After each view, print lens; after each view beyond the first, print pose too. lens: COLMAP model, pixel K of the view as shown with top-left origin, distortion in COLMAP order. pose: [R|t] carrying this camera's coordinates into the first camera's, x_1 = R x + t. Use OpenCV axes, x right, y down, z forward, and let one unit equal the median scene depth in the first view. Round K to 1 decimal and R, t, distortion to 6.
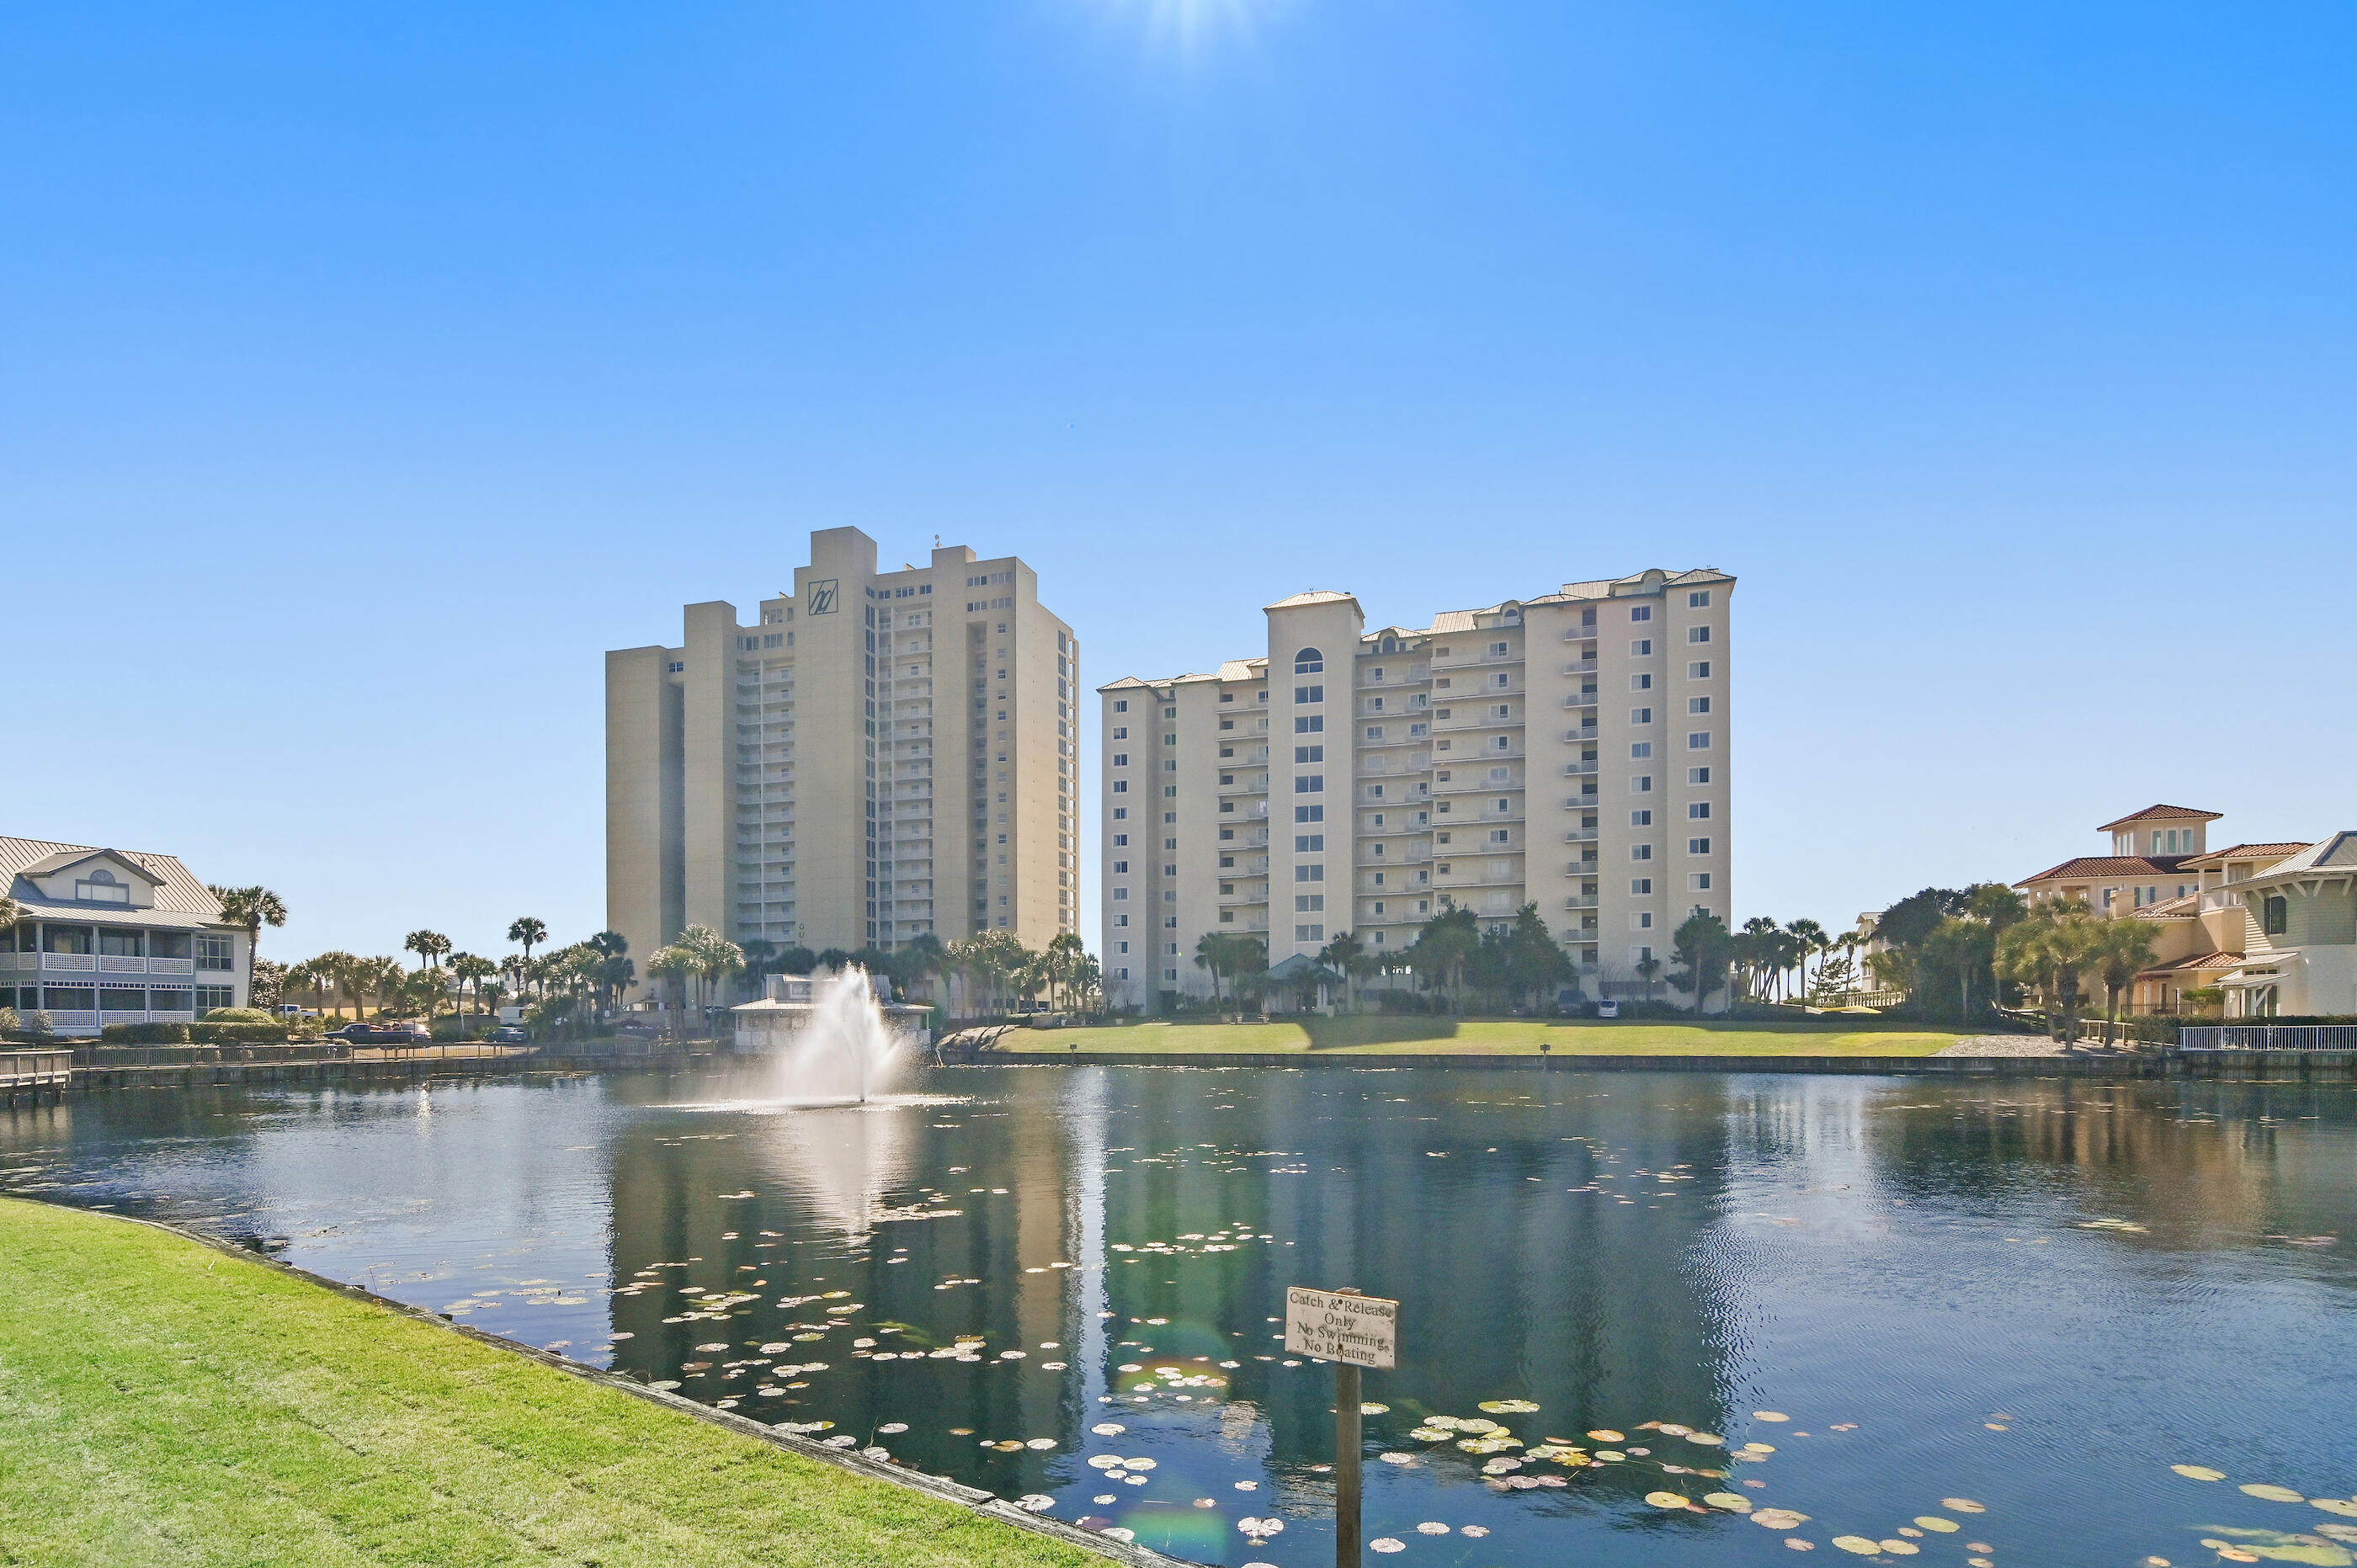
lens RADIAL K [[1177.2, 0, 1158.1], [0, 1177.2, 1032.7], [0, 0, 1]] dist [0.008997, 0.001670]
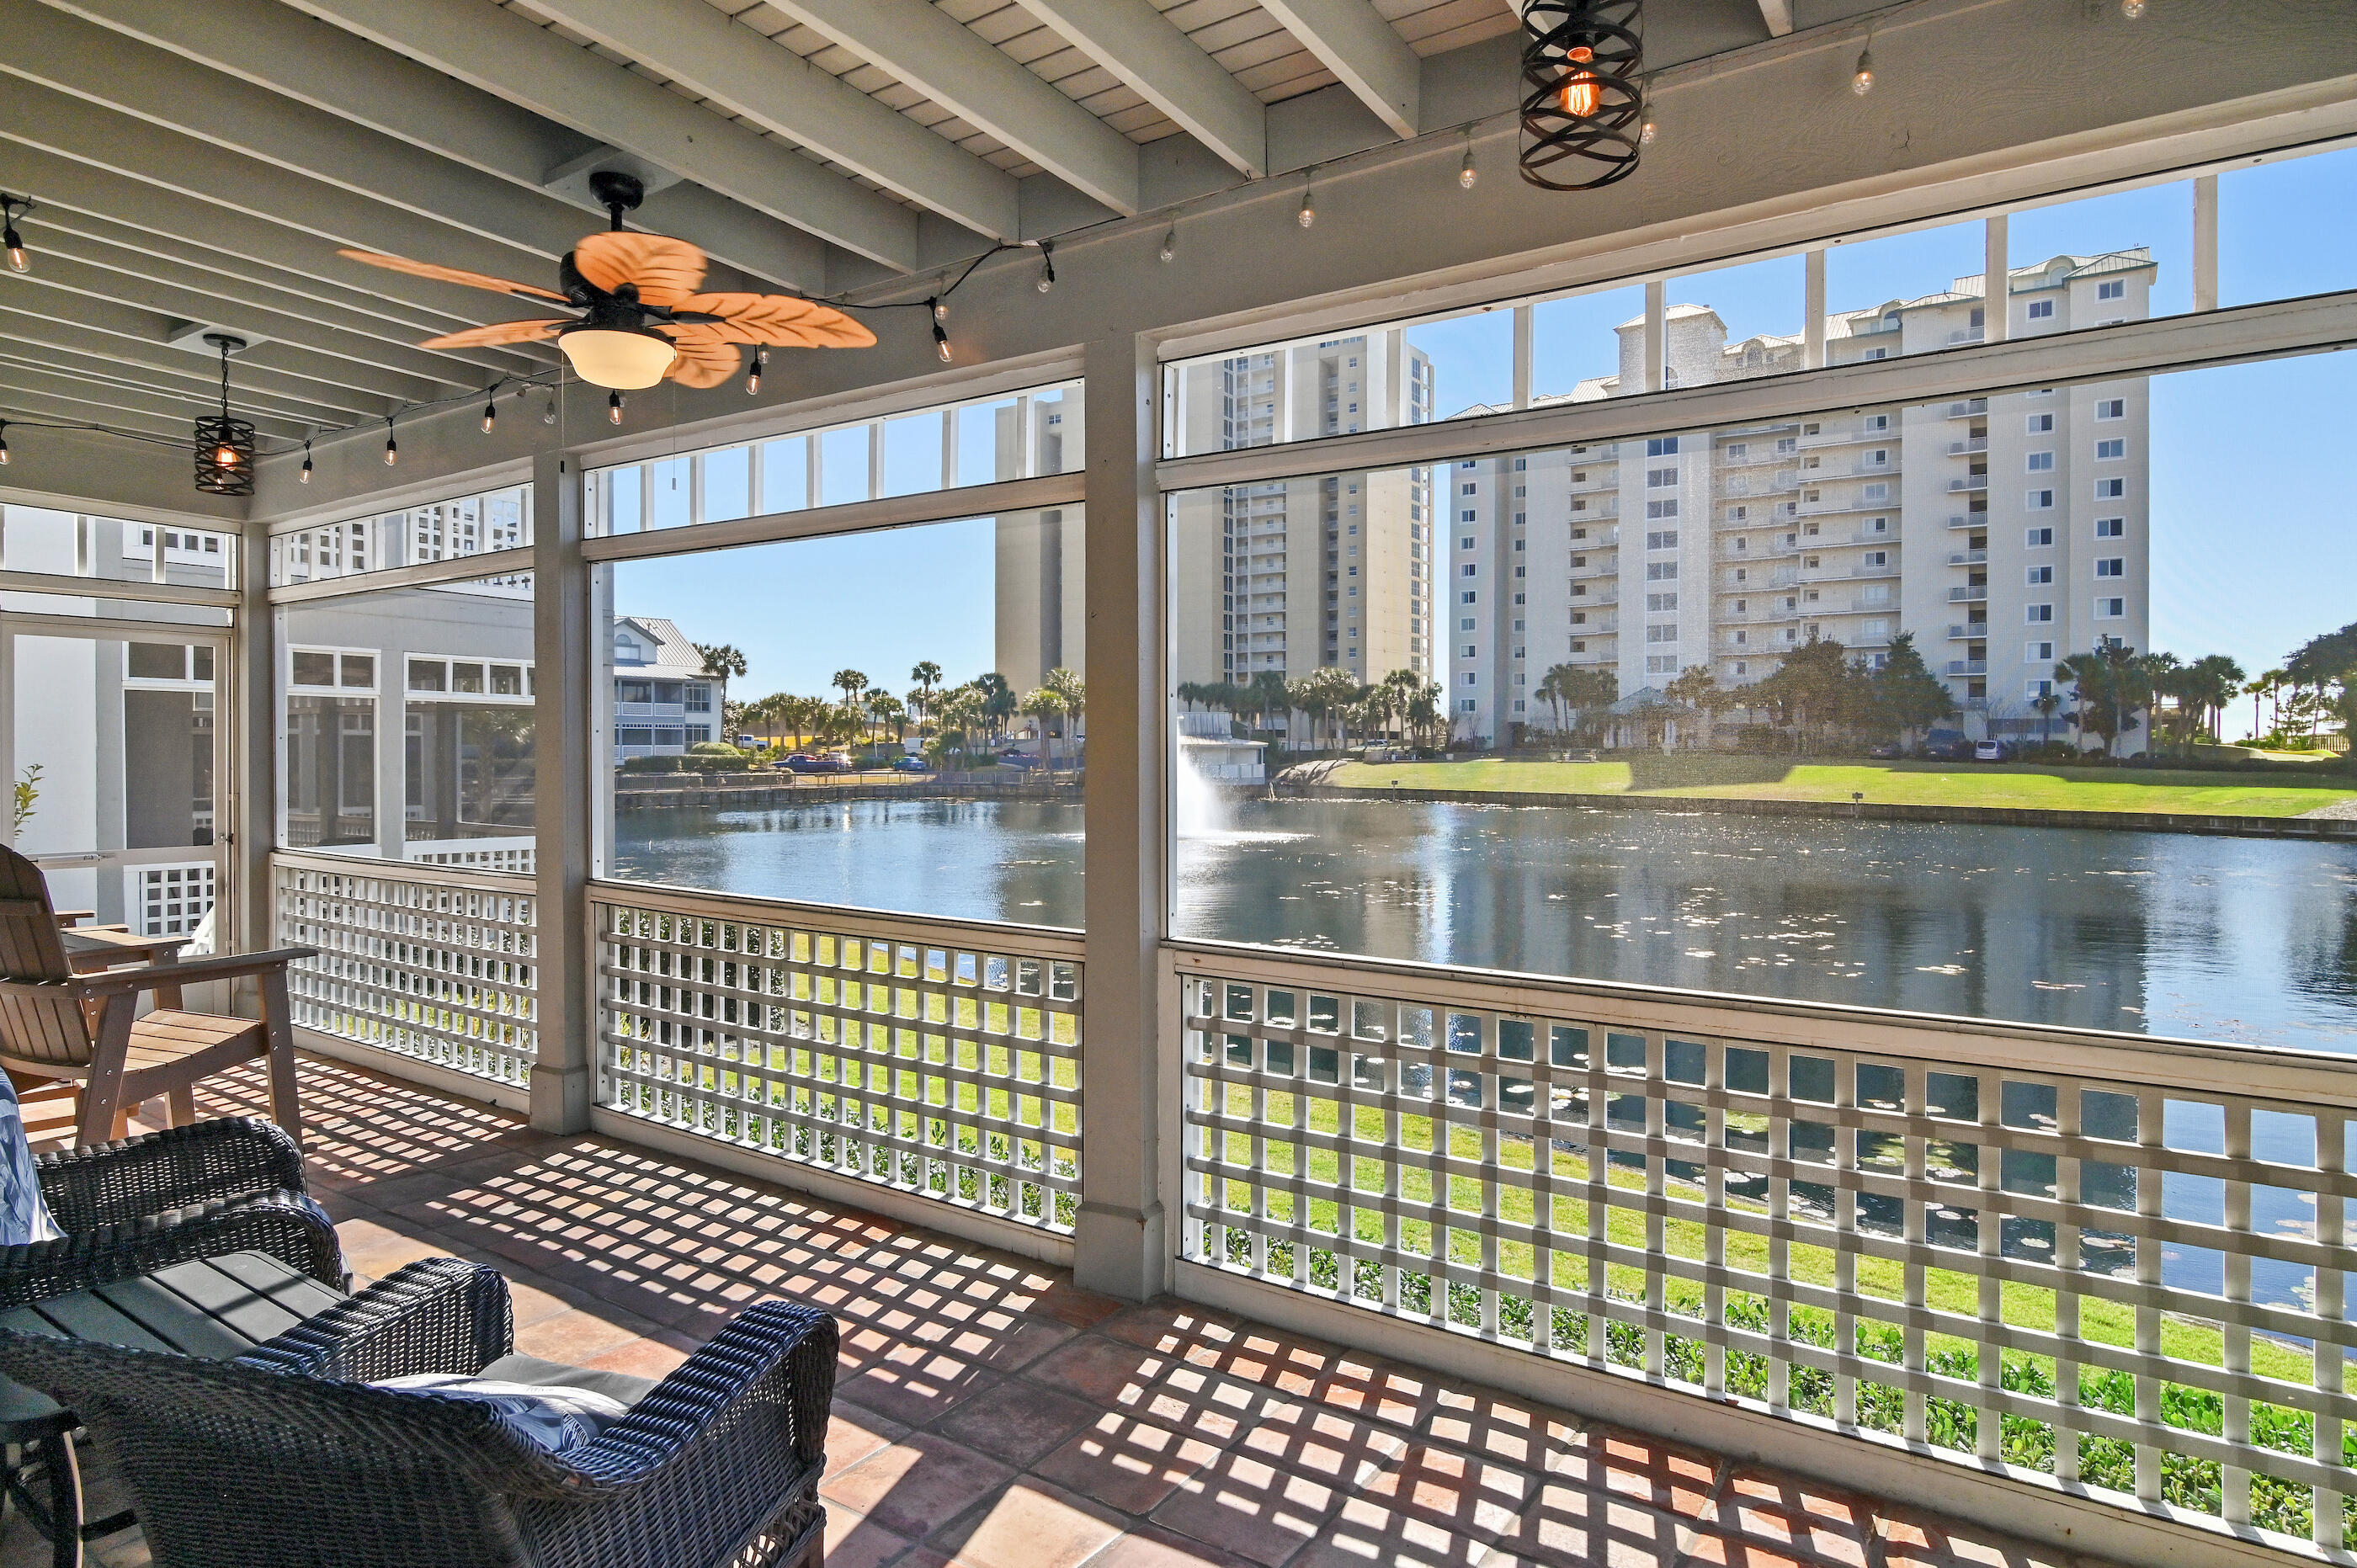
lens RADIAL K [[1330.9, 0, 1222.9], [0, 1330.9, 765.7], [0, 0, 1]] dist [0.017859, -0.010019]
pose [[0.959949, 0.012409, -0.279900, 0.100619], [-0.007621, 0.999806, 0.018188, -0.022016], [0.280071, -0.015327, 0.959857, -0.154099]]
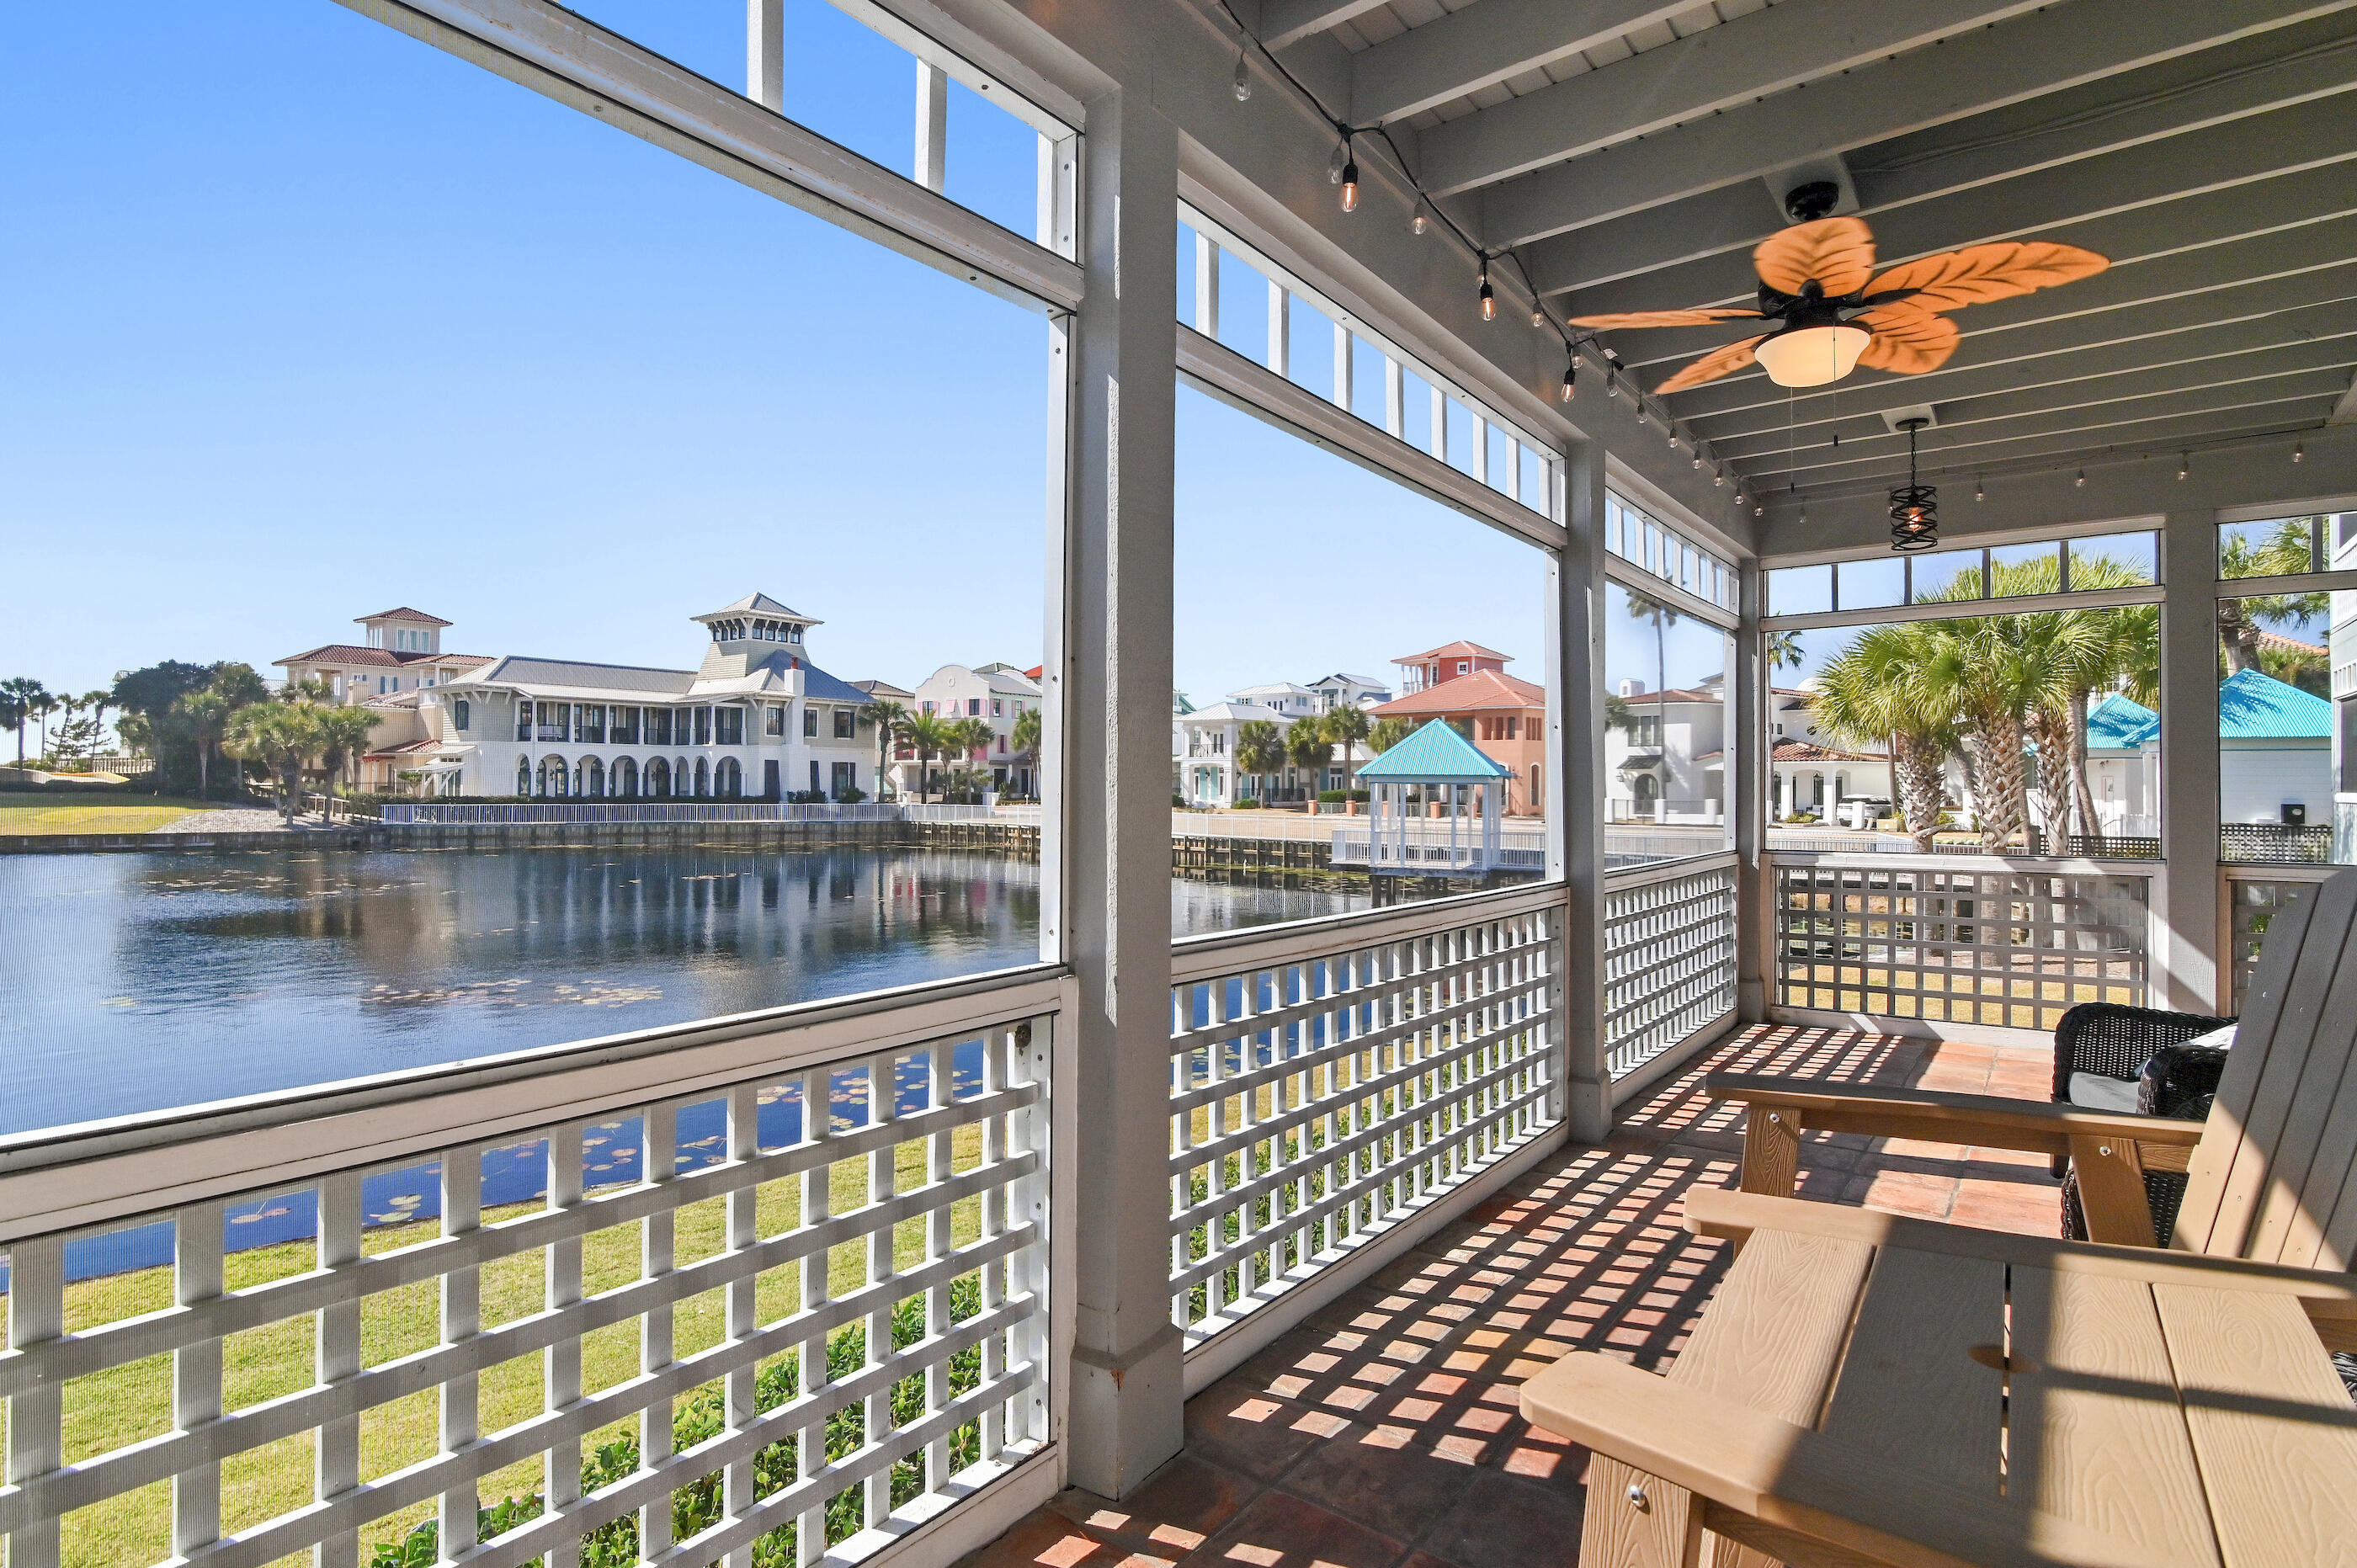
lens RADIAL K [[1177.2, 0, 1162.3], [0, 1177.2, 786.2], [0, 0, 1]] dist [0.008997, 0.001670]
pose [[0.347154, 0.007705, 0.937776, 0.006841], [-0.012378, 0.999917, -0.003633, -0.018289], [-0.937726, -0.010347, 0.347221, -0.100781]]
